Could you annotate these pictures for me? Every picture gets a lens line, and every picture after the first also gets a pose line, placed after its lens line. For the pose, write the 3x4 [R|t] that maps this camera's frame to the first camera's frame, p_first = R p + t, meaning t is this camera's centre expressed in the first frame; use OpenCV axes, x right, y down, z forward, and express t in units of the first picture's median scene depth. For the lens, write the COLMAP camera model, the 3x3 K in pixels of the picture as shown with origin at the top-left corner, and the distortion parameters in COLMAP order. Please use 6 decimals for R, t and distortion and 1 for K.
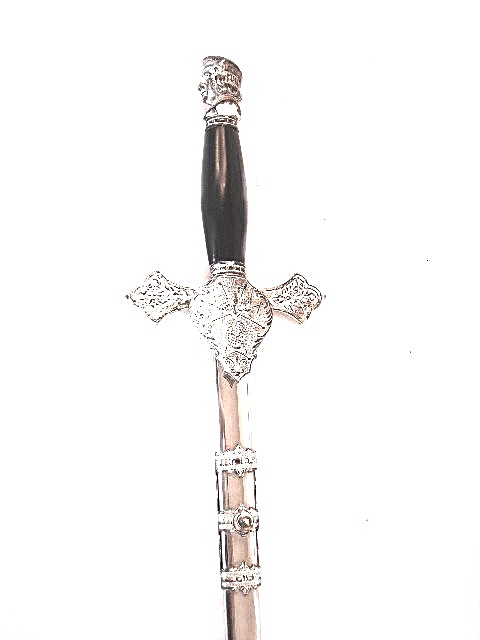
lens RADIAL K [[687.7, 0, 239.8], [0, 687.7, 320.0], [0, 0, 1]] dist [0.012512, 0.000000]
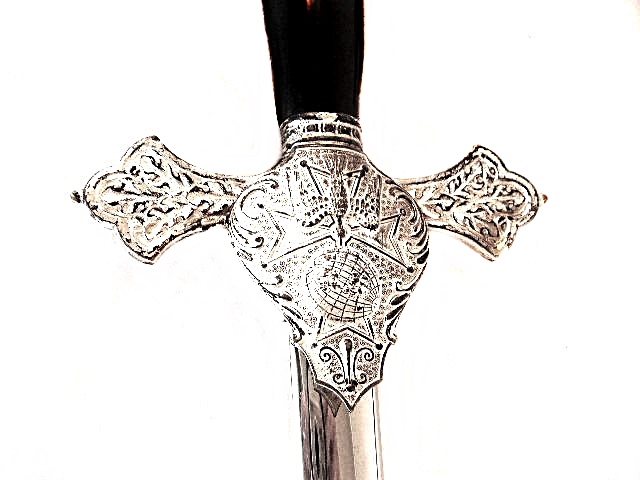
lens RADIAL K [[687.7, 0, 320.5], [0, 687.7, 238.8], [0, 0, 1]] dist [0.012512, 0.000000]
pose [[0.999901, -0.013241, -0.004864, -0.017370], [0.012911, 0.997958, -0.062561, 0.018079], [0.005683, 0.062492, 0.998029, 0.588573]]
